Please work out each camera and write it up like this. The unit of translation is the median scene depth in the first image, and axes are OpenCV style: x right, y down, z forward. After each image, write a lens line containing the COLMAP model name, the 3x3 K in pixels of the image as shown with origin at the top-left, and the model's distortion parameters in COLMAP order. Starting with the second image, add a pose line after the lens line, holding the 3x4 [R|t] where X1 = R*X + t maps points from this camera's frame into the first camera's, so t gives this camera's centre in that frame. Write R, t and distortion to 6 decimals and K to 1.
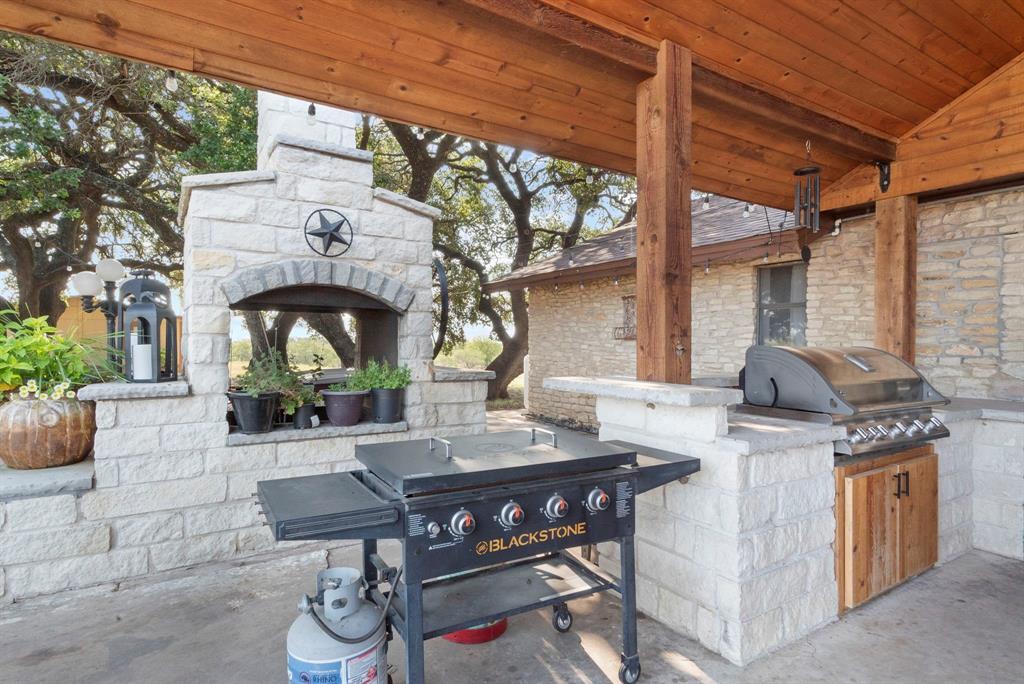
lens RADIAL K [[472.2, 0, 514.4], [0, 472.2, 328.7], [0, 0, 1]] dist [-0.001865, 0.000005]
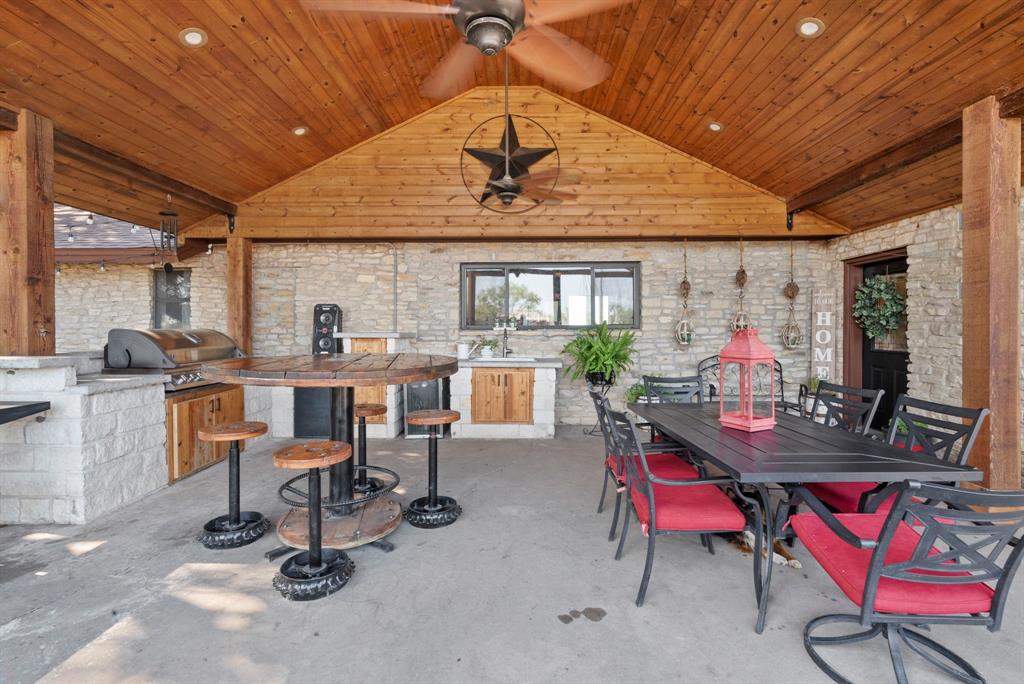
lens RADIAL K [[472.2, 0, 514.4], [0, 472.2, 328.7], [0, 0, 1]] dist [-0.001865, 0.000005]
pose [[0.549989, -0.010415, 0.835107, -0.049342], [-0.017120, 0.999572, 0.023740, -0.022653], [-0.834996, -0.027354, 0.549575, -0.926931]]
